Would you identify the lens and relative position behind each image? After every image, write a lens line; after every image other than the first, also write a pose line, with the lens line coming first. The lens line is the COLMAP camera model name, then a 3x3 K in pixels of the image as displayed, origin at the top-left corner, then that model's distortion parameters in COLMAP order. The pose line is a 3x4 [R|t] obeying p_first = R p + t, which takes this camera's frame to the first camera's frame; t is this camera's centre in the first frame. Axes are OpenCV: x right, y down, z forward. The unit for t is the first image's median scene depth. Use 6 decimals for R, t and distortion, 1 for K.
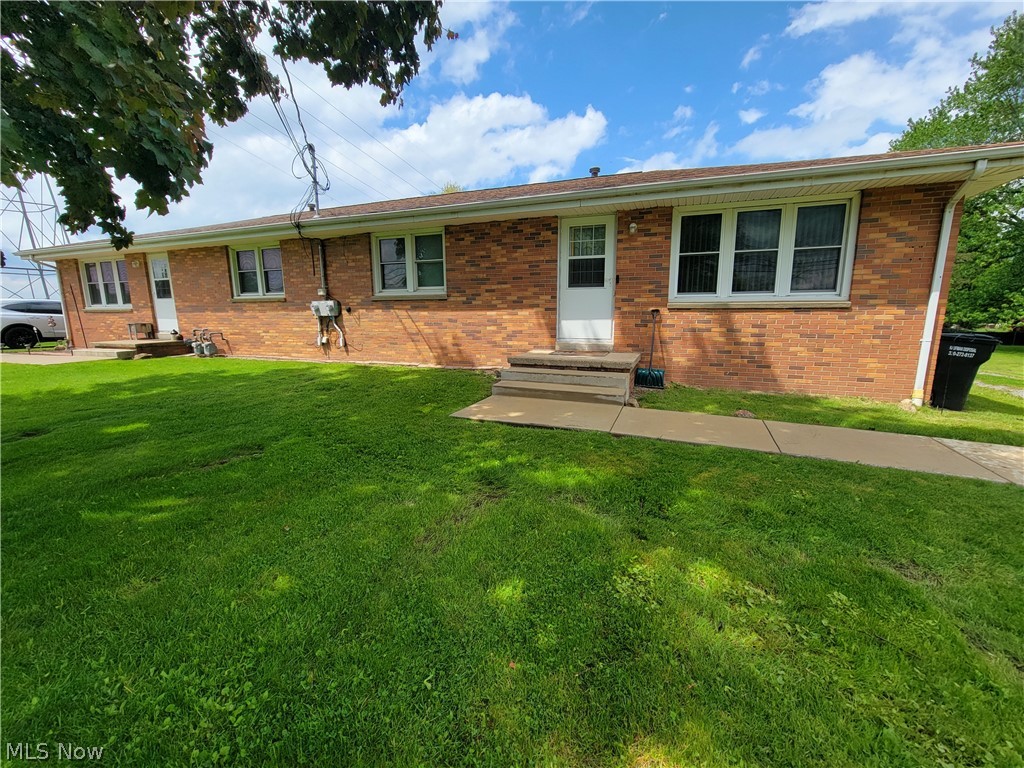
lens RADIAL K [[417.6, 0, 516.2], [0, 417.6, 385.1], [0, 0, 1]] dist [-0.008601, 0.003160]
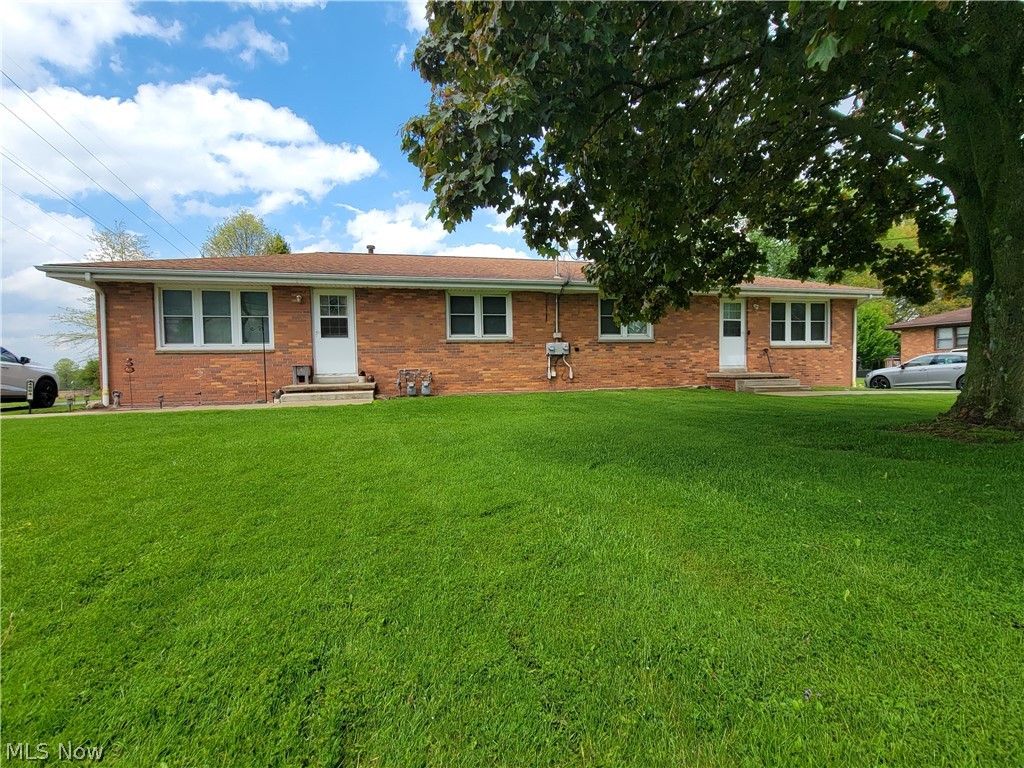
lens RADIAL K [[417.6, 0, 516.2], [0, 417.6, 385.1], [0, 0, 1]] dist [-0.008601, 0.003160]
pose [[0.827728, -0.026021, 0.560526, -1.395280], [0.120479, 0.983869, -0.132237, 0.078770], [-0.548043, 0.176988, 0.817511, 0.089255]]
